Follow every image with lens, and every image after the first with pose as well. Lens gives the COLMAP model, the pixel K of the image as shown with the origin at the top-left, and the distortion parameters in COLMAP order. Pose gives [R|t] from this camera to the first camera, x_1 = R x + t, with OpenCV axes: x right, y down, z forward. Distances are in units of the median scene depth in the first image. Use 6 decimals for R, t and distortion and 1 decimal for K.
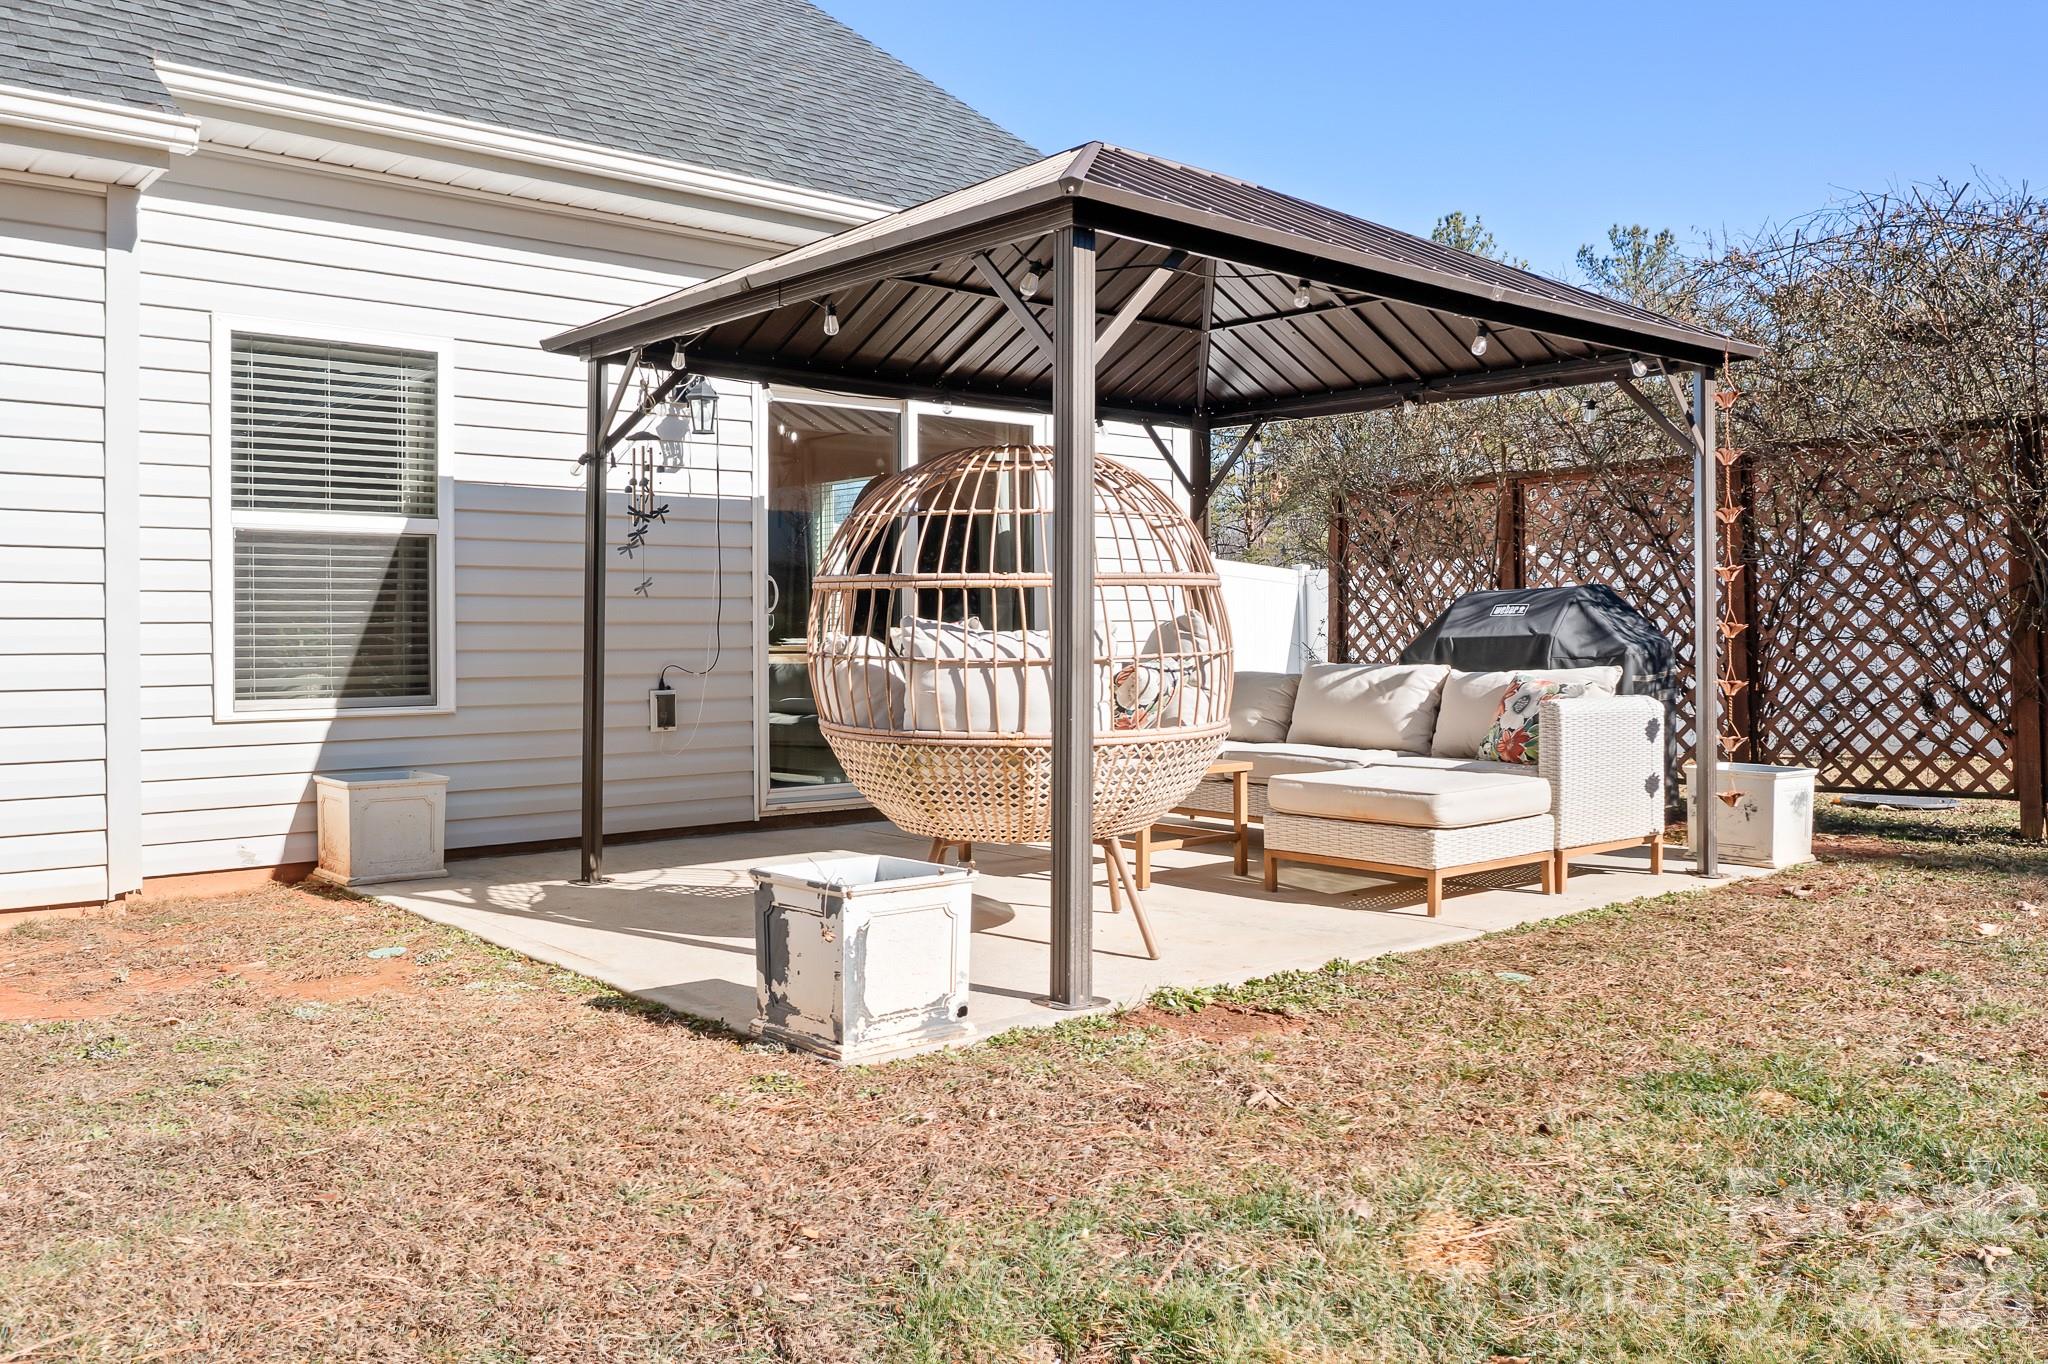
lens RADIAL K [[1646.7, 0, 1004.7], [0, 1646.7, 636.0], [0, 0, 1]] dist [-0.009643, 0.001166]
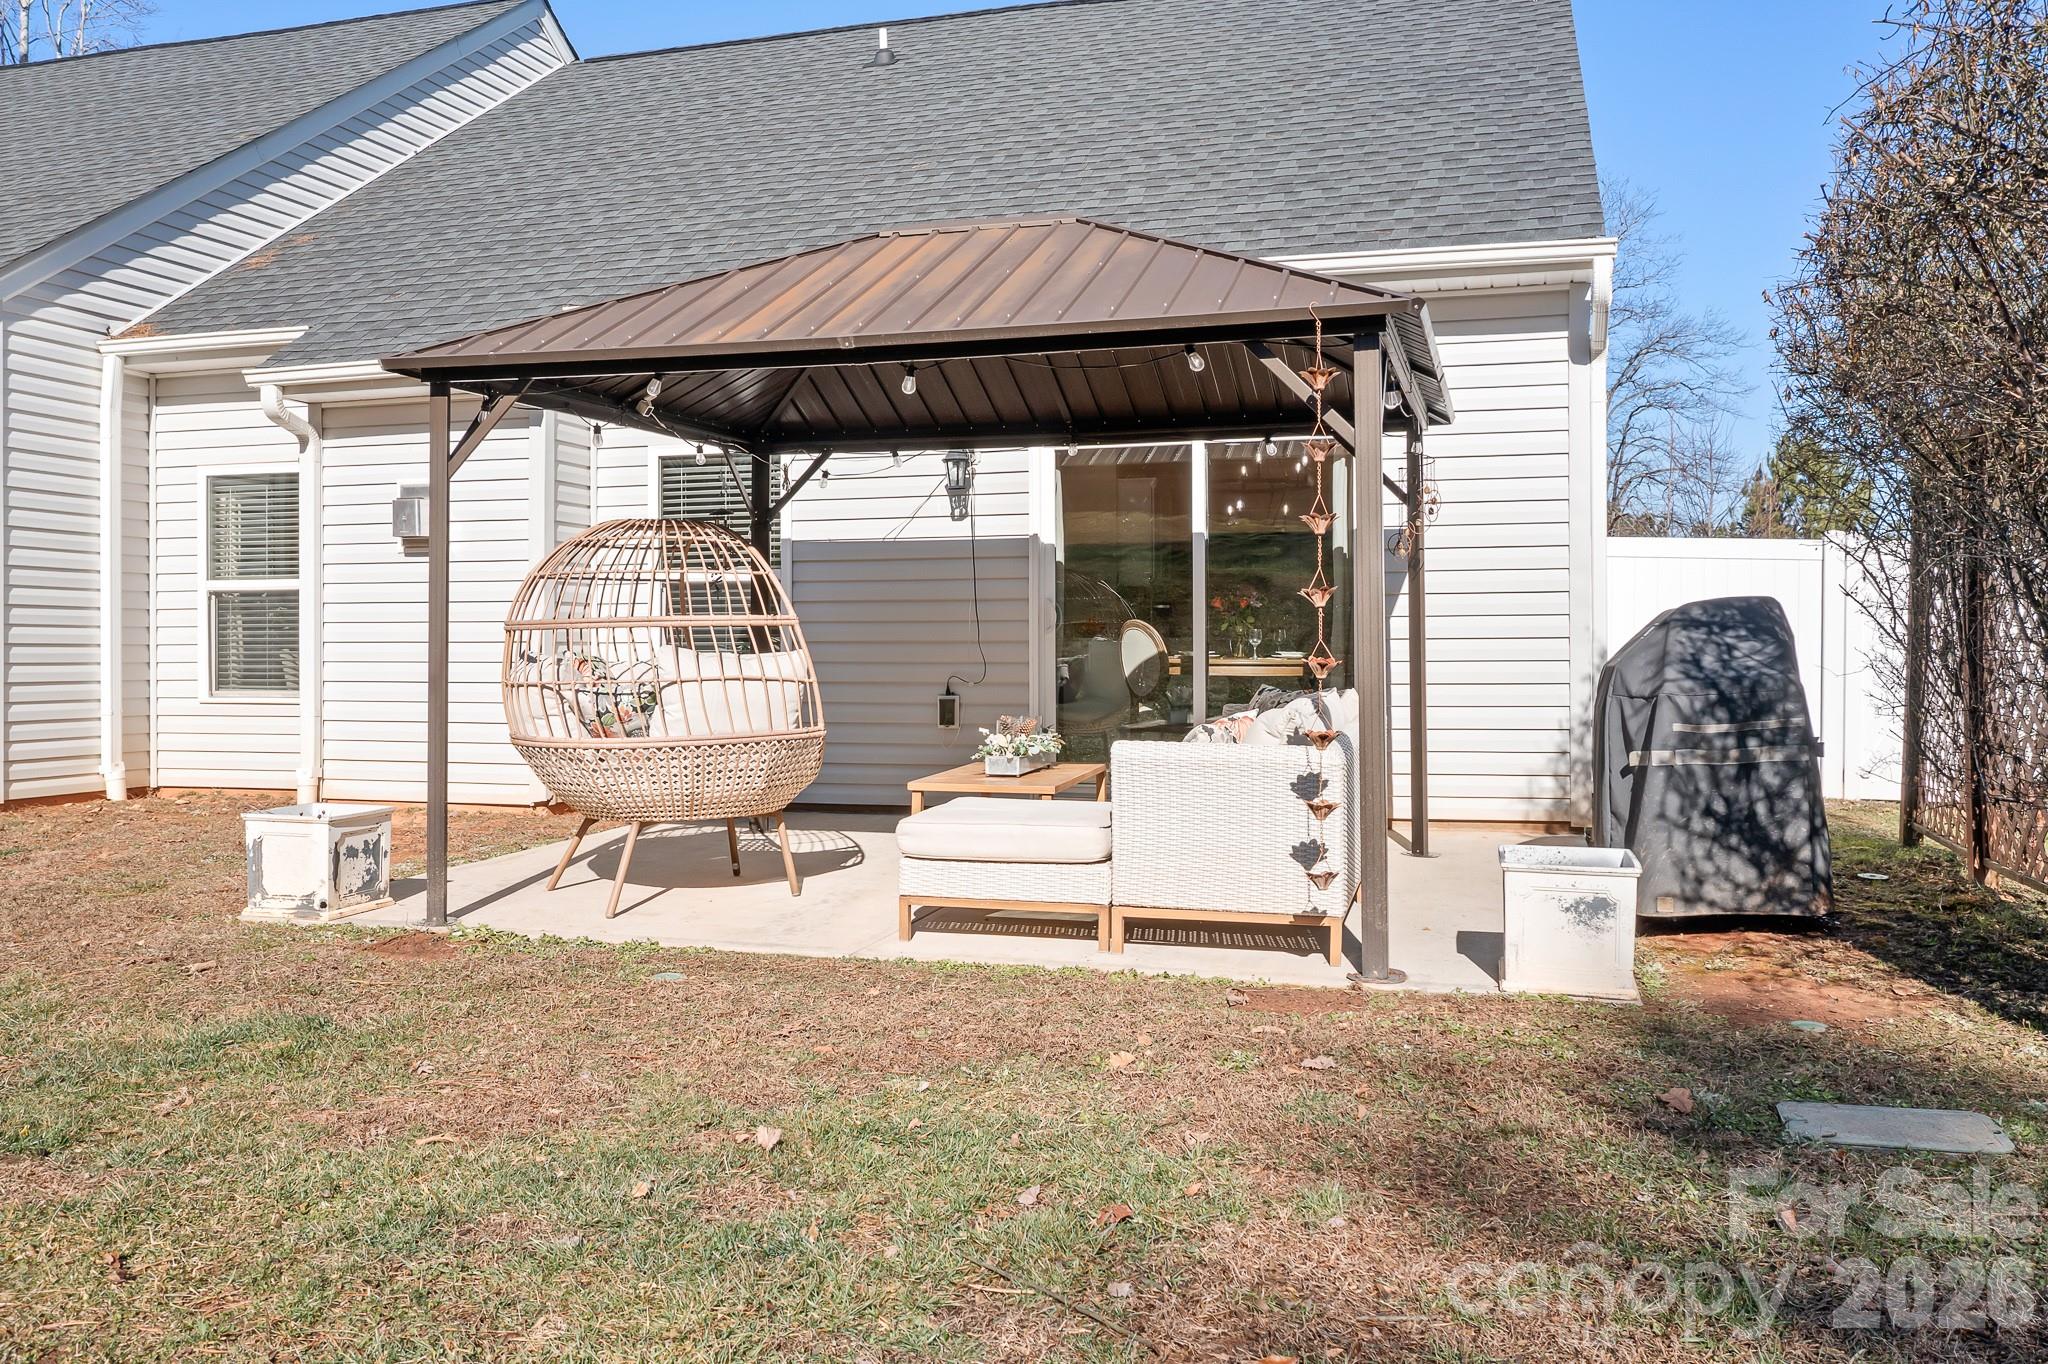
lens RADIAL K [[1633.6, 0, 1002.9], [0, 1633.6, 621.9], [0, 0, 1]] dist [-0.009516, 0.000285]
pose [[0.544983, -0.000425, -0.838447, 1.052578], [0.001597, 0.999999, 0.000530, -0.029135], [0.838446, -0.001628, 0.544983, 0.439489]]
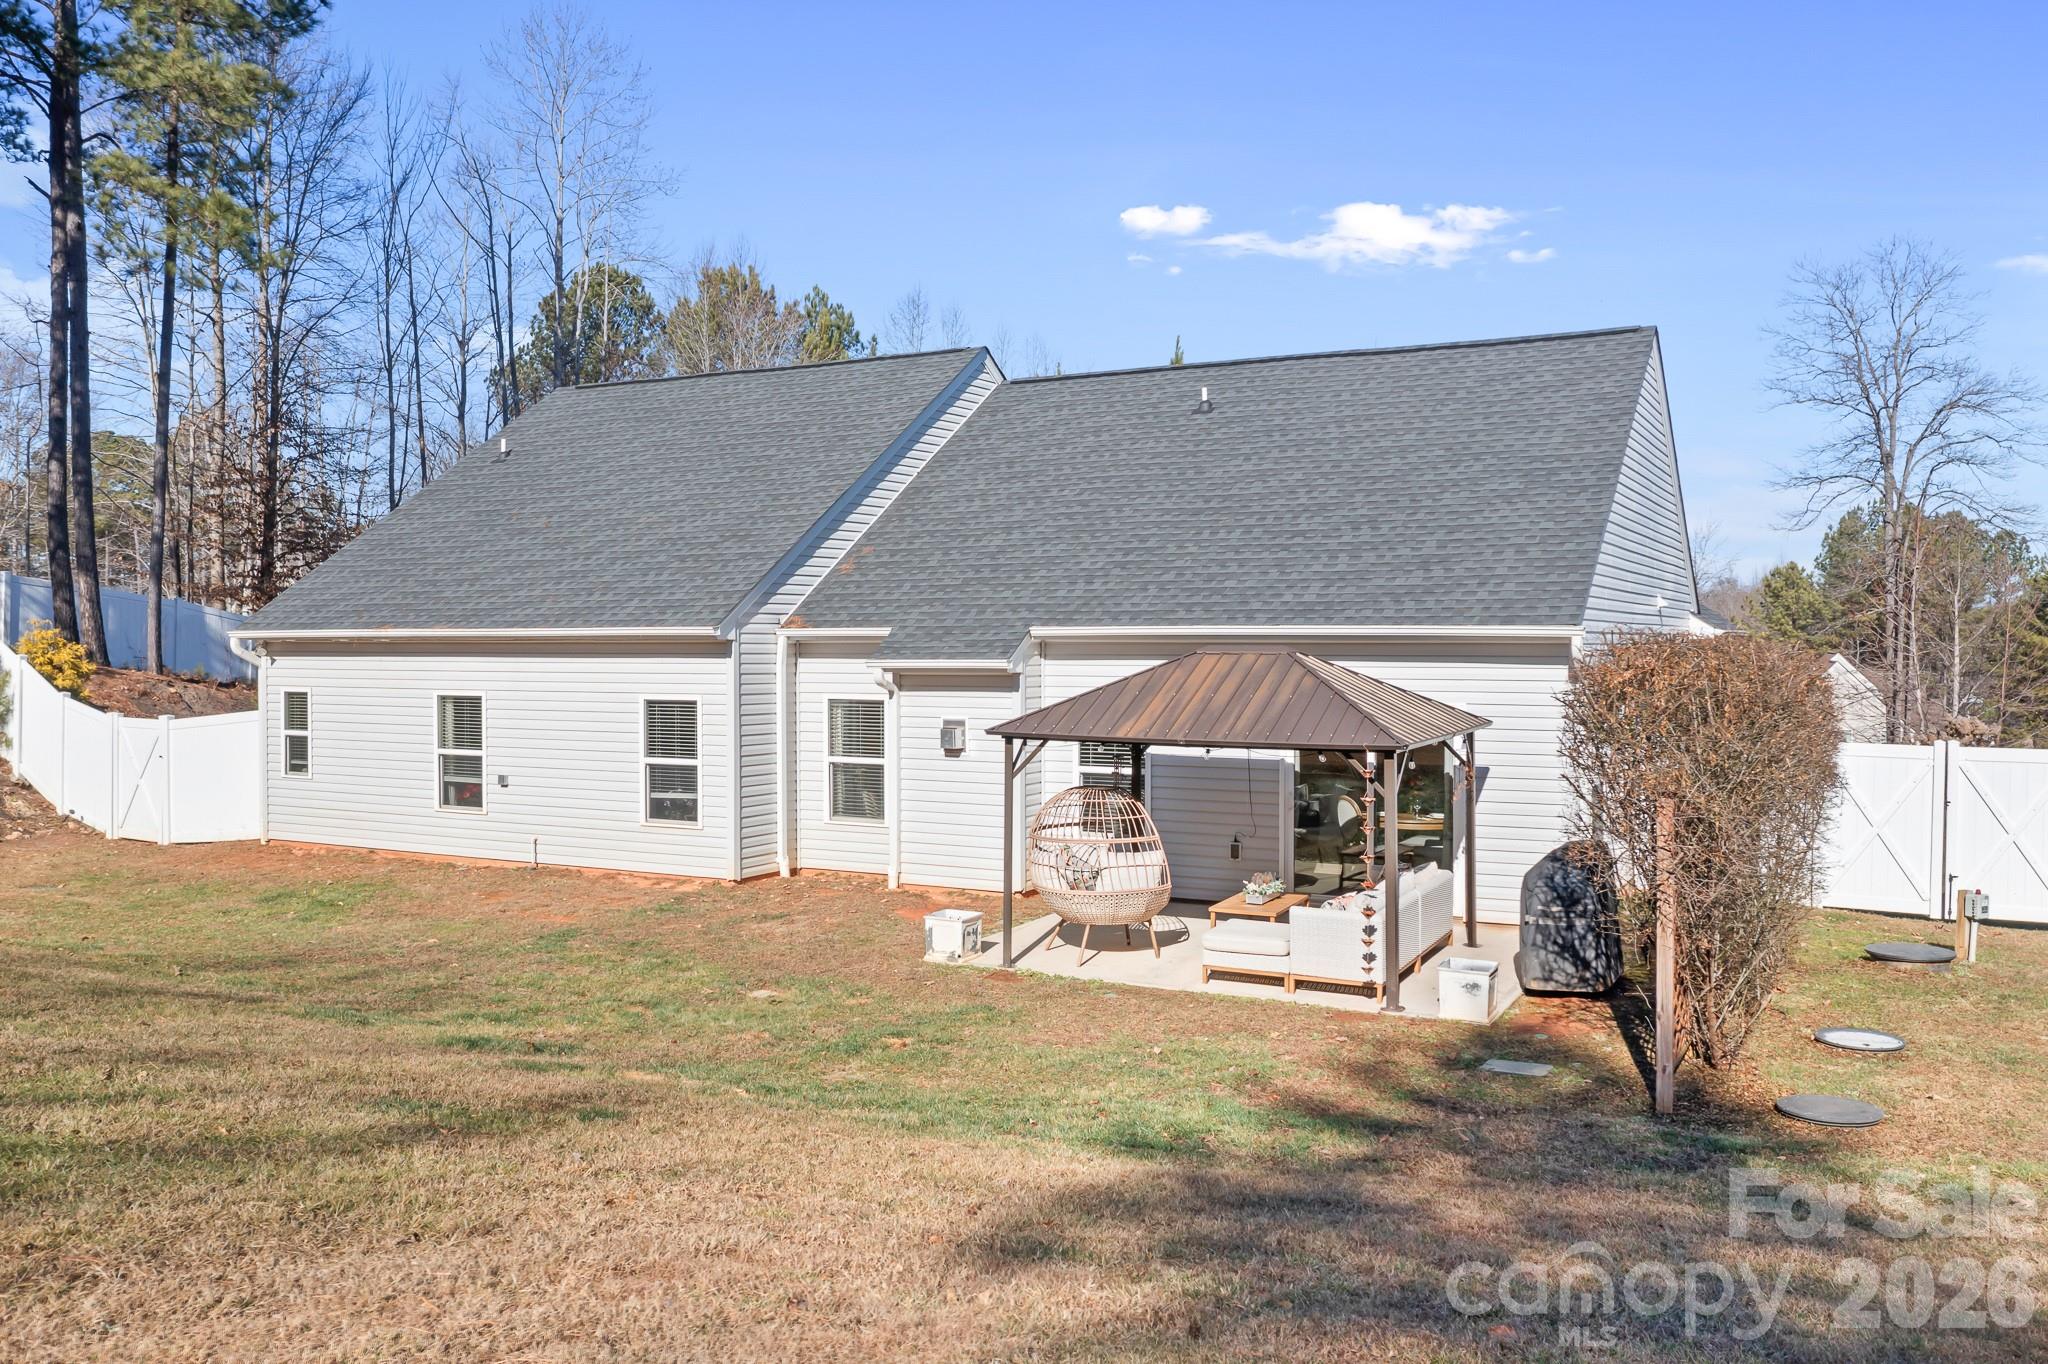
lens RADIAL K [[1646.7, 0, 1004.7], [0, 1646.7, 636.0], [0, 0, 1]] dist [-0.009643, 0.001166]
pose [[0.365887, 0.015202, -0.930535, 2.231594], [0.001660, 0.999854, 0.016987, -0.362027], [0.930658, -0.007760, 0.365809, -0.176324]]
